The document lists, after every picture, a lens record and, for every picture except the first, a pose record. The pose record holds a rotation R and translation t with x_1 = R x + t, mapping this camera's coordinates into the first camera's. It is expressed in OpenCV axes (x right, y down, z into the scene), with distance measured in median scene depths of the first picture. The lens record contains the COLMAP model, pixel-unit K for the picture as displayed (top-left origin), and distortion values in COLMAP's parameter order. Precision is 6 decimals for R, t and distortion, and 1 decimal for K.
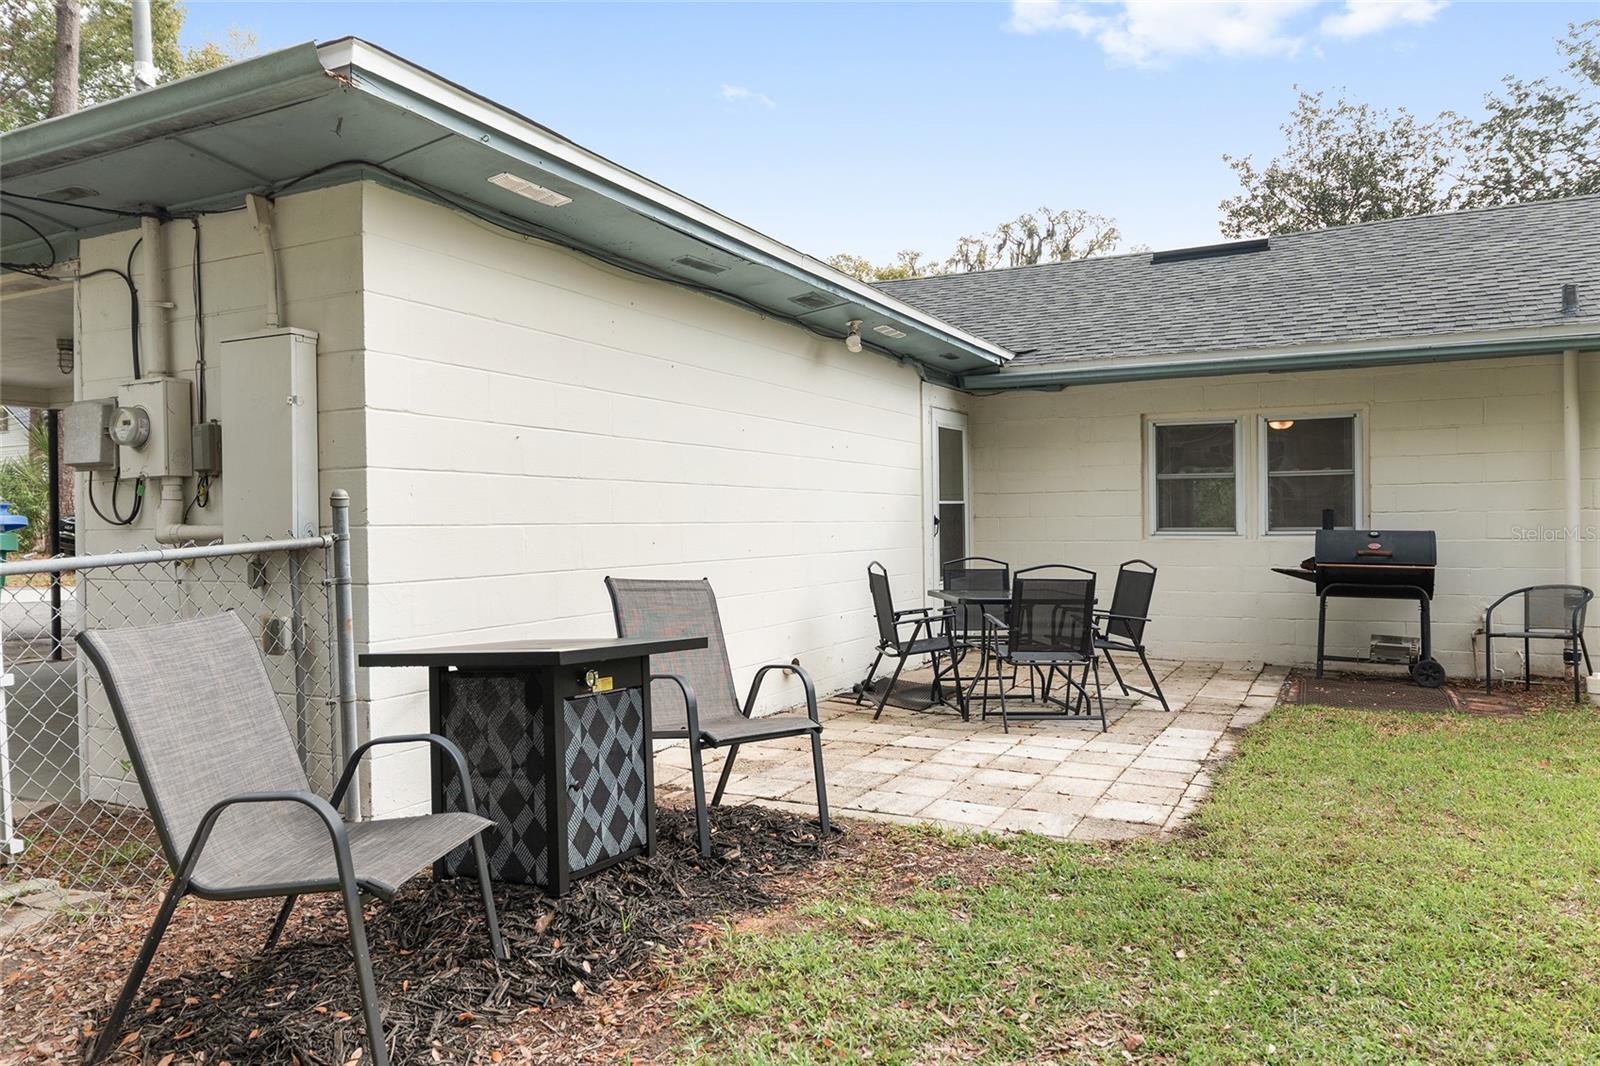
lens RADIAL K [[1117.6, 0, 803.6], [0, 1117.6, 536.8], [0, 0, 1]] dist [-0.004048, -0.000079]
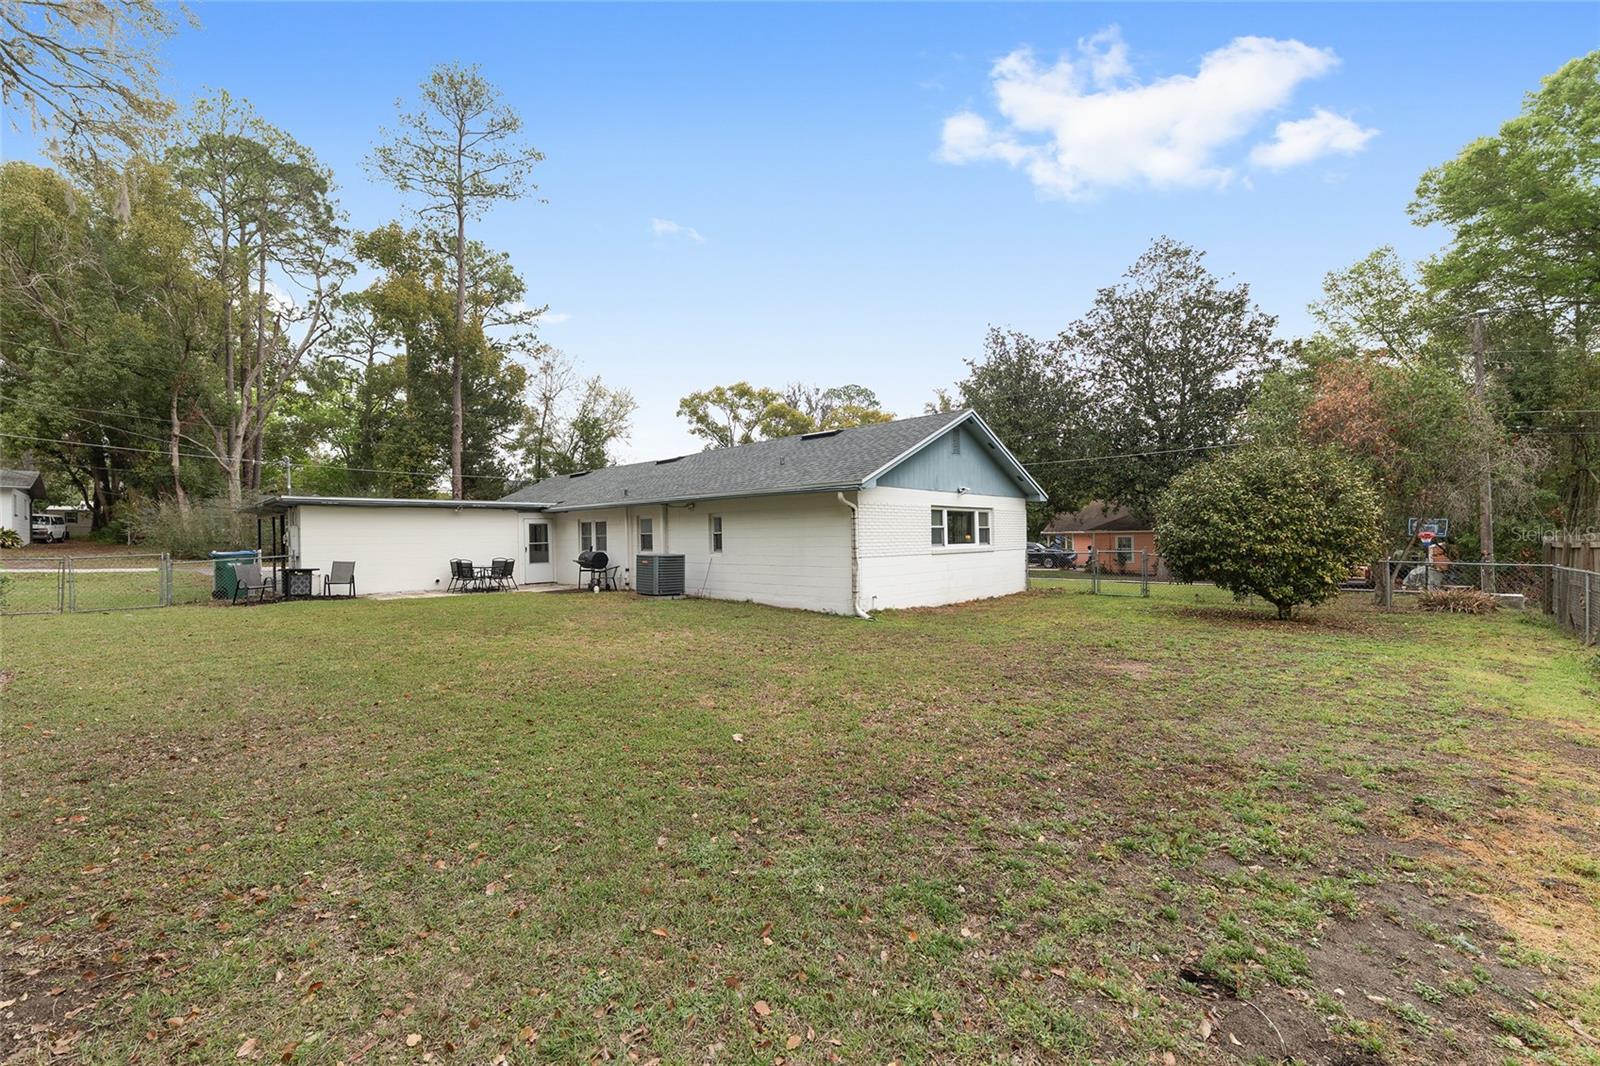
lens RADIAL K [[656.1, 0, 798.2], [0, 656.1, 542.5], [0, 0, 1]] dist [-0.011880, 0.000313]
pose [[0.960052, -0.005329, -0.279772, 1.599279], [0.005039, 0.999986, -0.001755, -0.022439], [0.279778, 0.000275, 0.960065, -0.892181]]
